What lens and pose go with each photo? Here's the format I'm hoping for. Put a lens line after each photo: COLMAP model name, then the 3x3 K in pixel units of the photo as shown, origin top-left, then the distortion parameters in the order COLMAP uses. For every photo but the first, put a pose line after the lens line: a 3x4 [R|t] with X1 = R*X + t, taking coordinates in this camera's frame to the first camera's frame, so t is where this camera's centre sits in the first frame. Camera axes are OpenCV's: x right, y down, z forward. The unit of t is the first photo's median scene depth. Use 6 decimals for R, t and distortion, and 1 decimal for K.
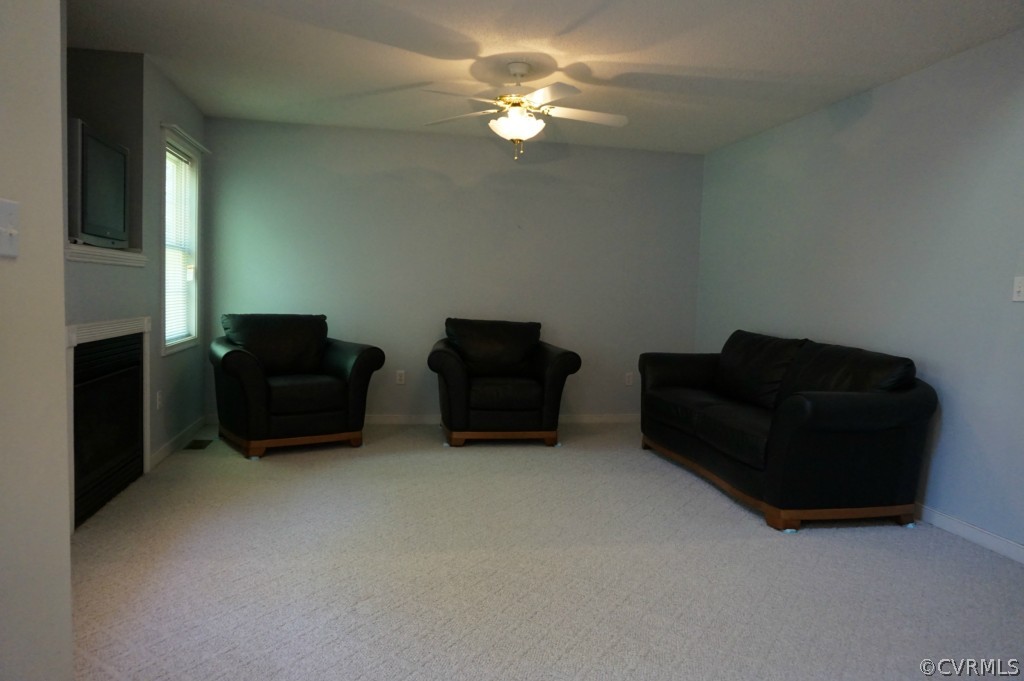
lens RADIAL K [[677.8, 0, 512.0], [0, 677.8, 340.5], [0, 0, 1]] dist [-0.030189, 0.000478]
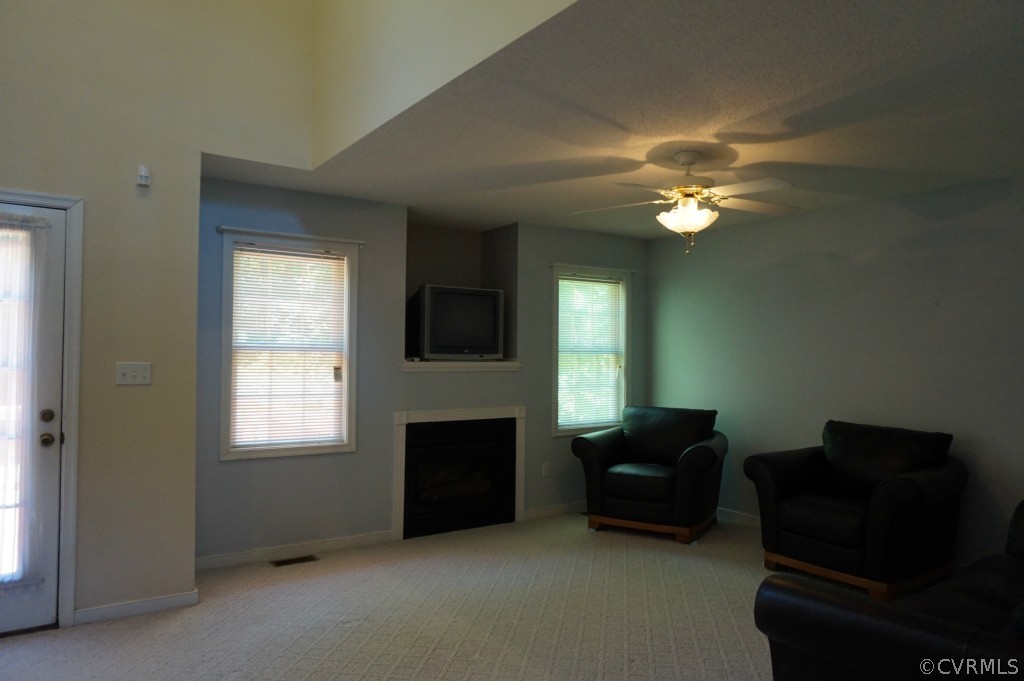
lens RADIAL K [[677.8, 0, 512.0], [0, 677.8, 340.5], [0, 0, 1]] dist [-0.030189, 0.000478]
pose [[0.405893, -0.048514, -0.912632, 0.603671], [-0.060987, 0.994926, -0.080013, -0.047746], [0.911884, 0.088136, 0.400874, 0.340312]]
